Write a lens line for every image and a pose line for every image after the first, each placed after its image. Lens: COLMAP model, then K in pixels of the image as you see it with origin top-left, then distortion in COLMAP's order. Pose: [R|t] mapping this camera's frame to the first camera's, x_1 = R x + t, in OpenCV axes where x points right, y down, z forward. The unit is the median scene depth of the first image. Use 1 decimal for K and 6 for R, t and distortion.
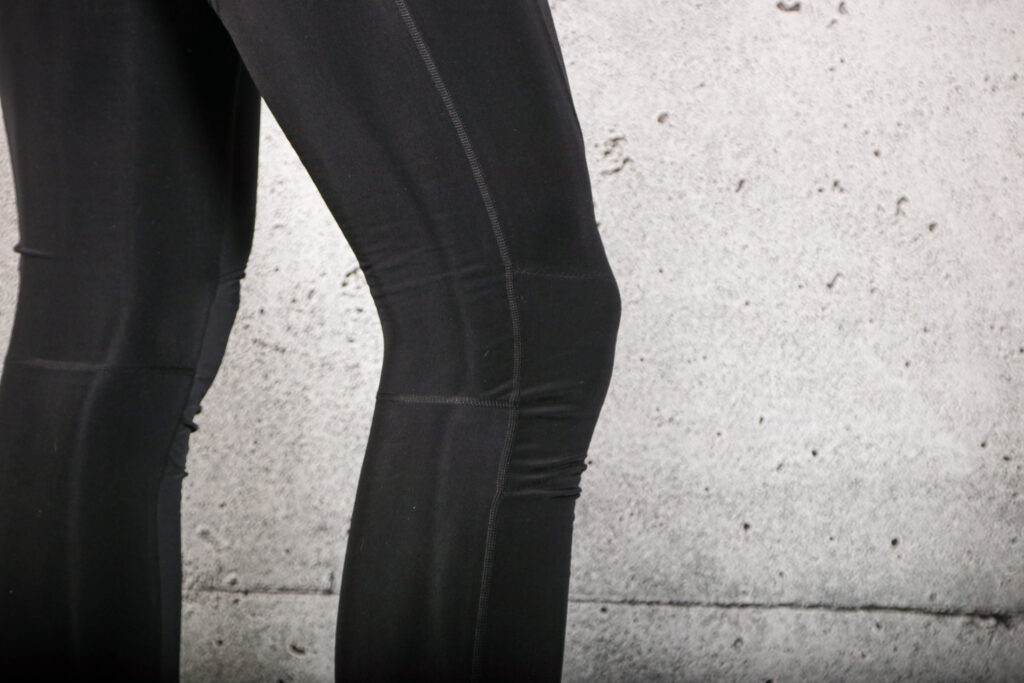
lens RADIAL K [[3999.1, 0, 510.5], [0, 3999.1, 341.9], [0, 0, 1]] dist [0.519388, 0.000000]
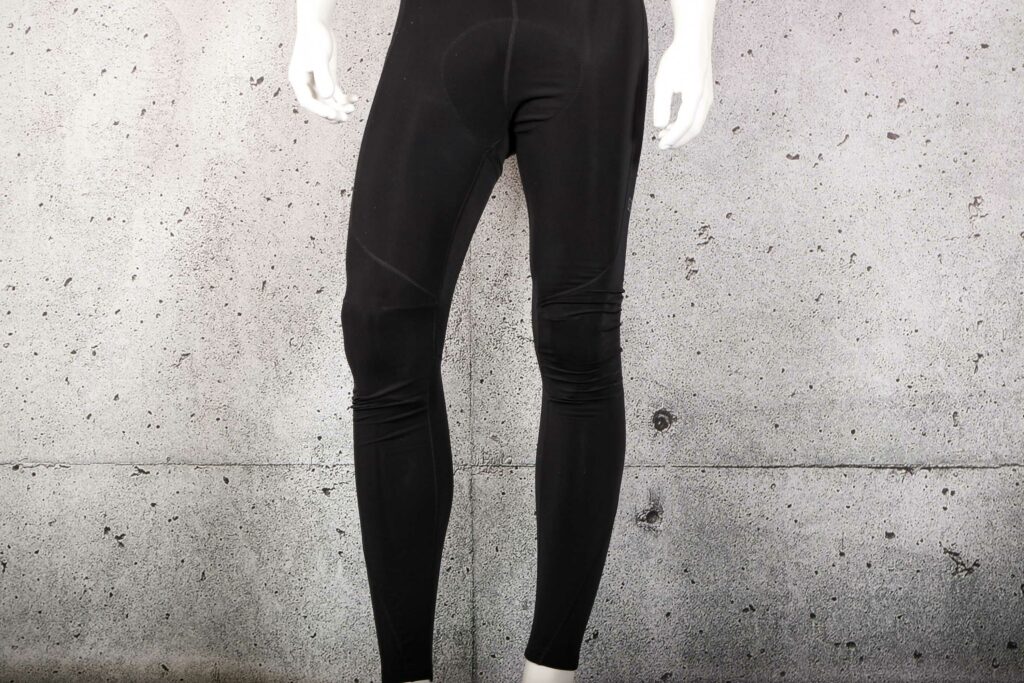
lens RADIAL K [[2886.5, 0, 504.5], [0, 2886.5, 381.2], [0, 0, 1]] dist [0.214626, 0.000000]
pose [[0.998806, -0.019434, -0.044829, -0.009158], [0.019356, 0.999810, -0.002158, 0.025032], [0.044862, 0.001288, 0.998992, -0.398818]]
